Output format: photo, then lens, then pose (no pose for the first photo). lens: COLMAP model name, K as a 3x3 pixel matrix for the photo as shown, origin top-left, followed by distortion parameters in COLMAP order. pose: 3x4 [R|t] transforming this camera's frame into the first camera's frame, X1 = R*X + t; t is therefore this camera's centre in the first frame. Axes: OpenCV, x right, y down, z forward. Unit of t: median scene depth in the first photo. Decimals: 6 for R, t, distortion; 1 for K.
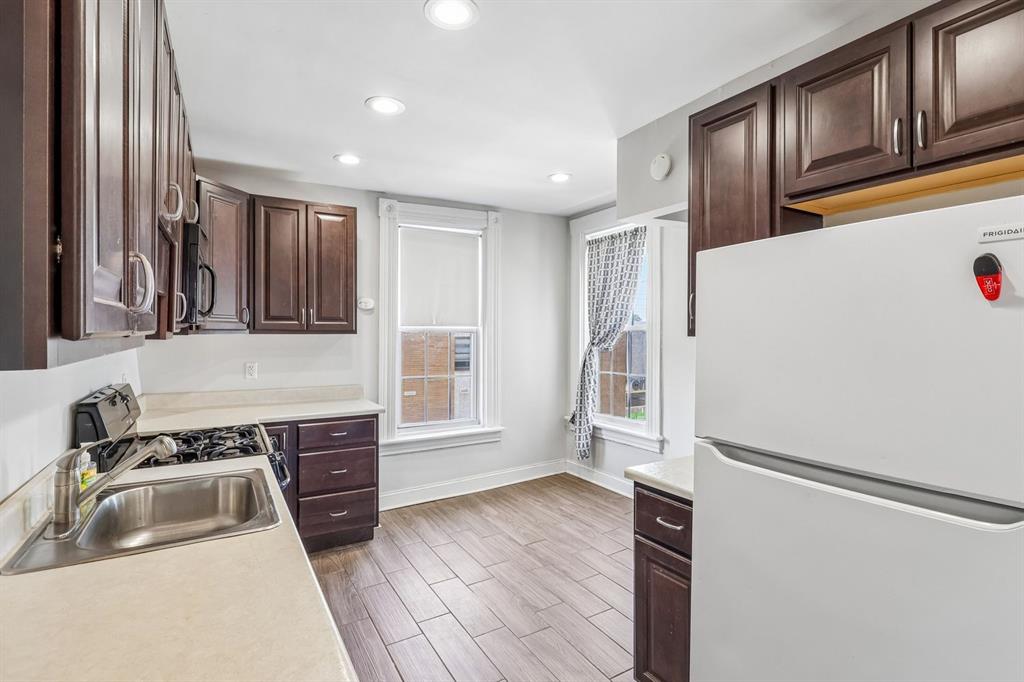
lens RADIAL K [[483.2, 0, 513.8], [0, 483.2, 341.2], [0, 0, 1]] dist [-0.003837, -0.000058]
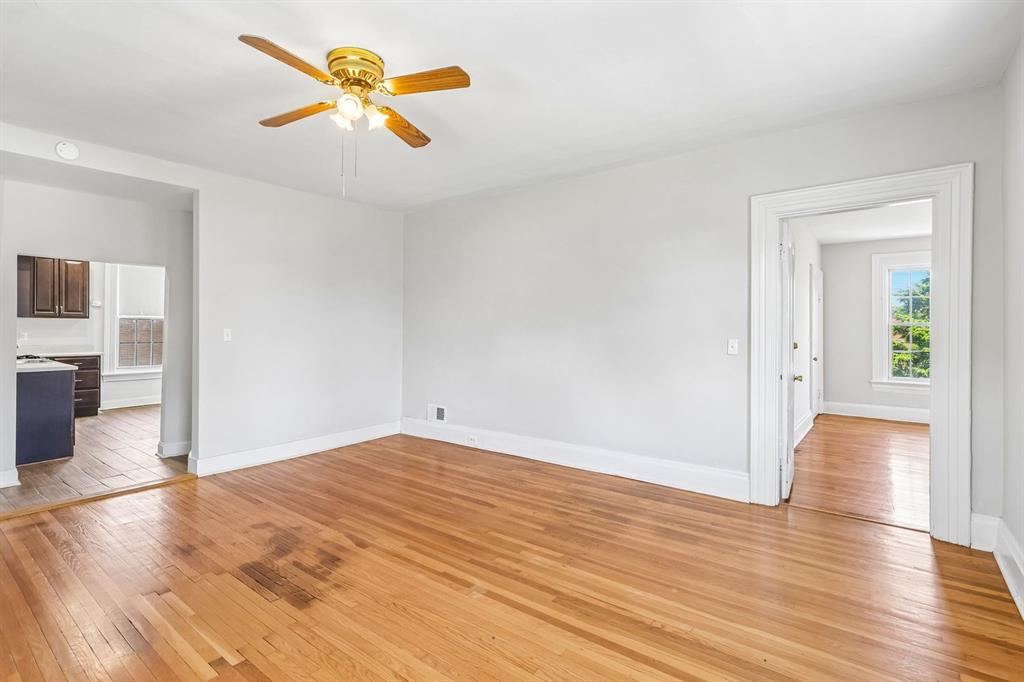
lens RADIAL K [[483.2, 0, 512.8], [0, 483.2, 334.5], [0, 0, 1]] dist [-0.003837, -0.000058]
pose [[0.923164, 0.012862, 0.384191, 0.557467], [-0.014243, 0.999898, 0.000749, 0.024783], [-0.384142, -0.006163, 0.923253, -1.598545]]
